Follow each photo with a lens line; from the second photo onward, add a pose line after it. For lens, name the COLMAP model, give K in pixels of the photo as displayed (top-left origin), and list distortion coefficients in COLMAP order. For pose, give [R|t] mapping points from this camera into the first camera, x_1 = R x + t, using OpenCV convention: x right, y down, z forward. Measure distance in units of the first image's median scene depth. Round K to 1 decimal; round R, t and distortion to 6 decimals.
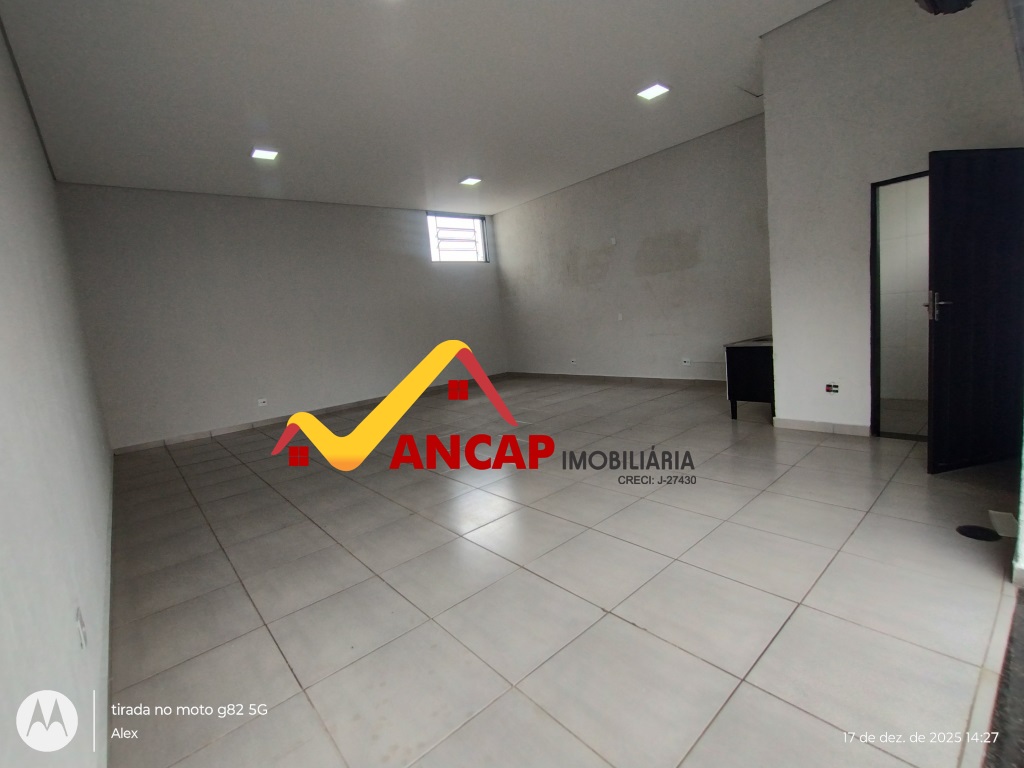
lens RADIAL K [[460.9, 0, 509.5], [0, 460.9, 377.9], [0, 0, 1]] dist [-0.000559, -0.000579]
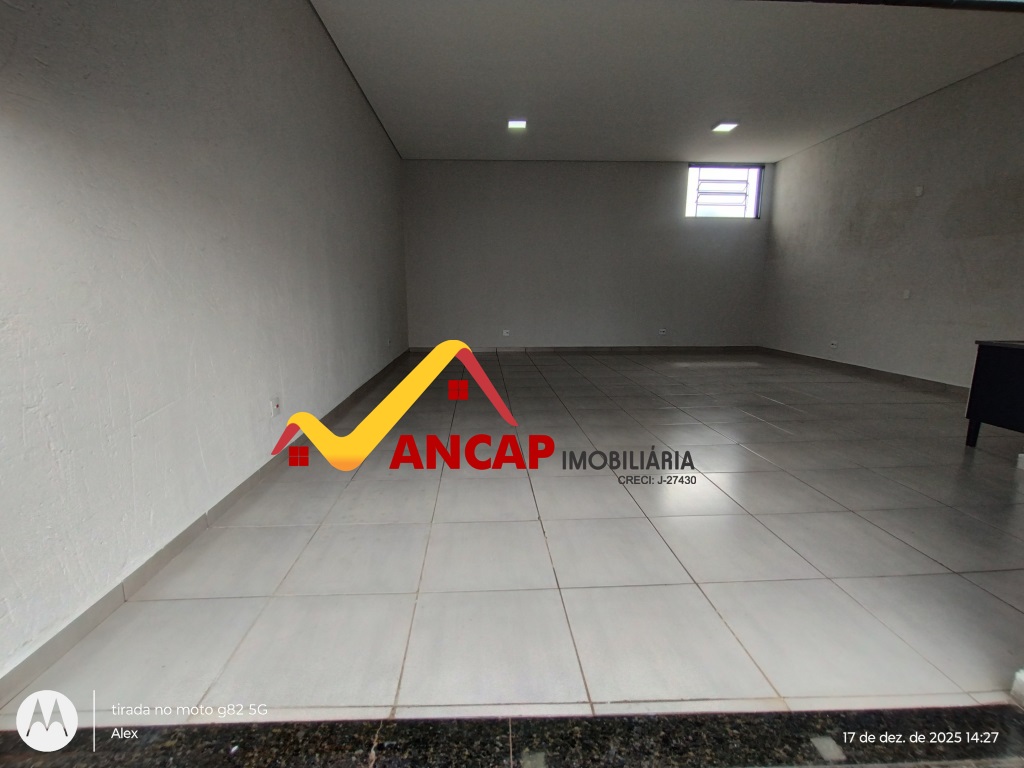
lens RADIAL K [[460.9, 0, 509.5], [0, 460.9, 377.9], [0, 0, 1]] dist [-0.000559, -0.000579]
pose [[0.790321, 0.209296, -0.575836, 0.166676], [-0.157300, 0.977655, 0.139453, -0.000368], [0.592156, -0.019634, 0.805584, 0.000650]]
